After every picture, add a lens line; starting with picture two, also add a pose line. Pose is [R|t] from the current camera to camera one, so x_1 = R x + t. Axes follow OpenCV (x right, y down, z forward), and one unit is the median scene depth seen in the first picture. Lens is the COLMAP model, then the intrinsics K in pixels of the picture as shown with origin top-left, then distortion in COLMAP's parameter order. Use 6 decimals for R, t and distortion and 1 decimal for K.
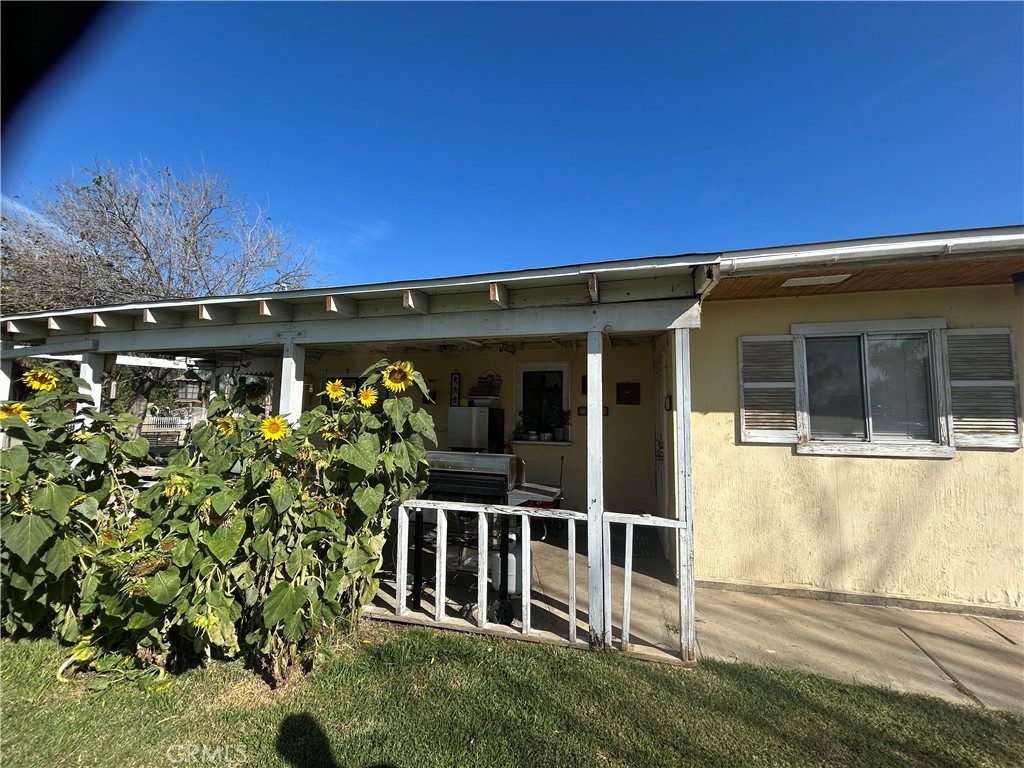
lens RADIAL K [[412.9, 0, 512.0], [0, 412.9, 384.0], [0, 0, 1]] dist [0.002536, 0.000314]
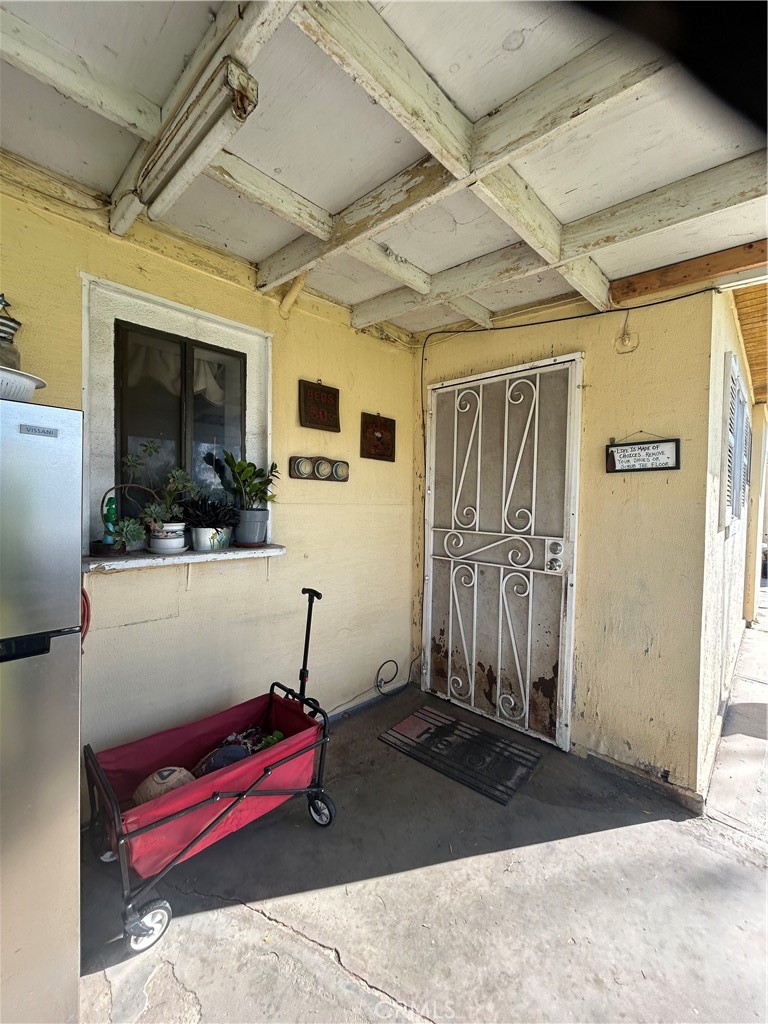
lens RADIAL K [[422.3, 0, 384.0], [0, 422.3, 512.0], [0, 0, 1]] dist [0.000711, 0.000081]
pose [[0.477893, -0.030395, 0.877892, -0.265571], [-0.081581, 0.993546, 0.078809, 0.119969], [-0.874622, -0.109282, 0.472329, 1.259257]]
